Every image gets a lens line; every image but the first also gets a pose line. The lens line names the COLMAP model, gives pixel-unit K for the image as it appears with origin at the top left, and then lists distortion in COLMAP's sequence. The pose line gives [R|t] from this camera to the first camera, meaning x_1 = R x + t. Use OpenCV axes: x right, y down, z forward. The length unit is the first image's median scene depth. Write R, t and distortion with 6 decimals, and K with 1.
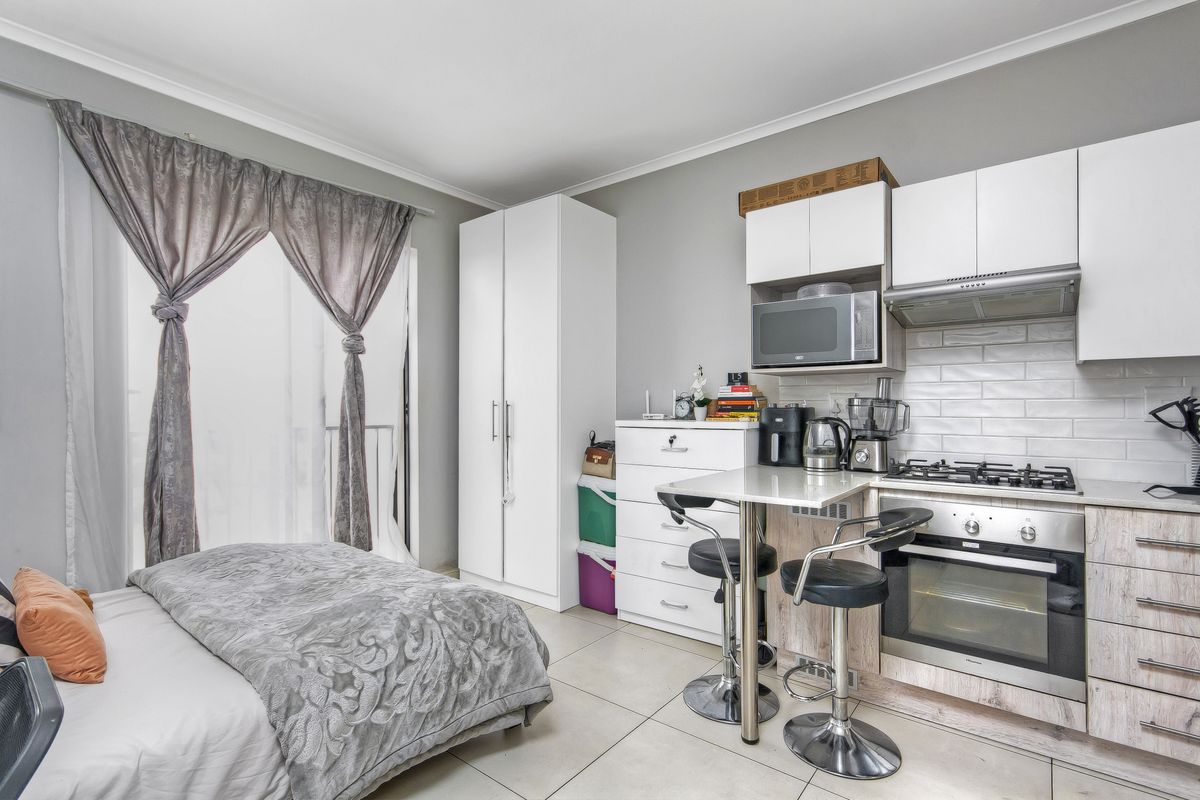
lens RADIAL K [[571.1, 0, 616.8], [0, 571.1, 409.9], [0, 0, 1]] dist [0.025621, 0.000078]
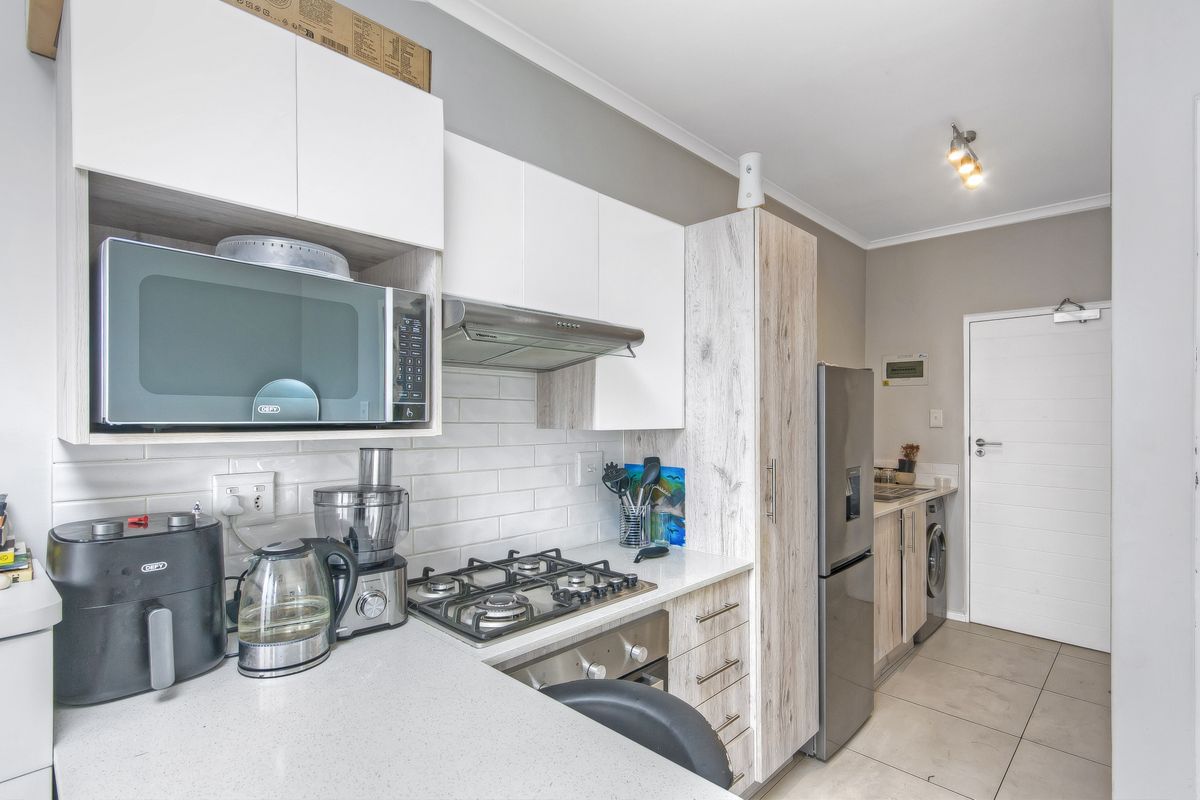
lens RADIAL K [[571.1, 0, 616.8], [0, 571.1, 409.9], [0, 0, 1]] dist [0.025621, 0.000078]
pose [[0.099531, 0.007845, 0.995004, -0.066545], [-0.000165, 0.999969, -0.007867, -0.088272], [-0.995034, 0.000619, 0.099529, 0.726496]]
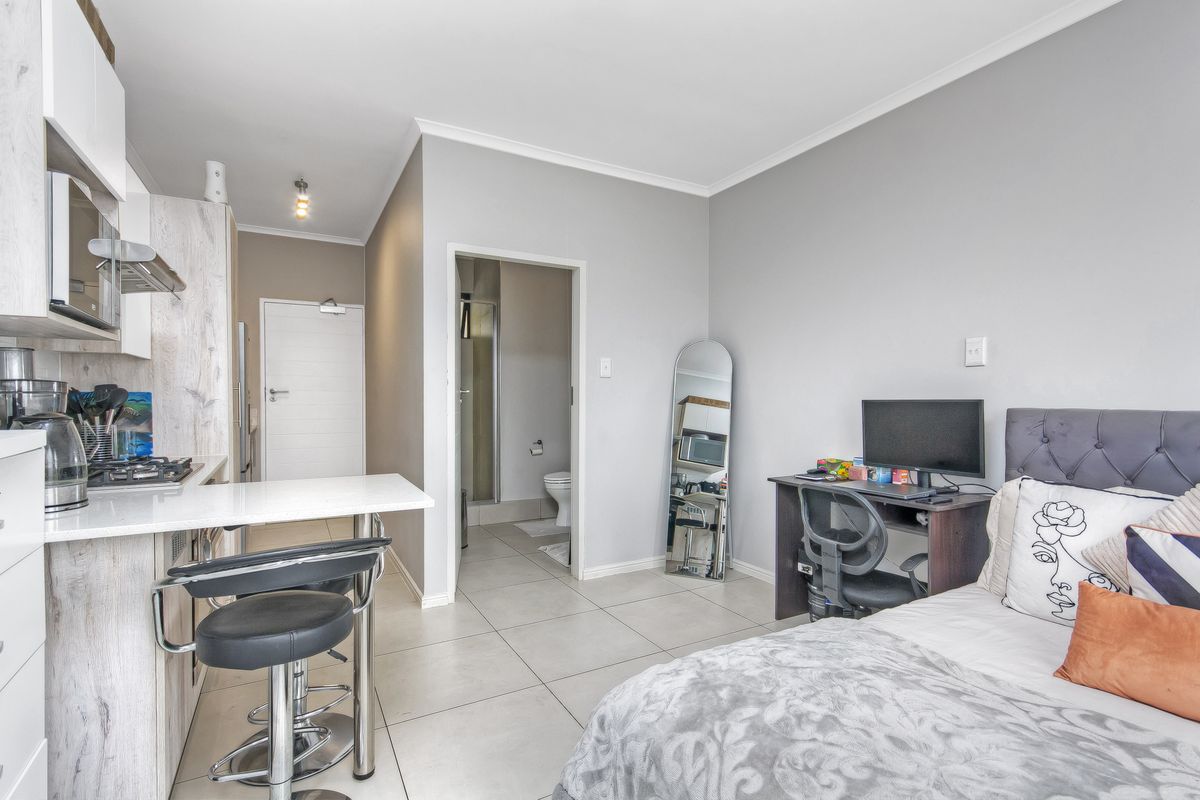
lens RADIAL K [[571.1, 0, 616.8], [0, 571.1, 409.9], [0, 0, 1]] dist [0.025621, 0.000078]
pose [[-0.925486, -0.007055, 0.378716, -0.366471], [0.002953, 0.999662, 0.025838, -0.008205], [-0.378770, 0.025031, -0.925152, 1.314214]]
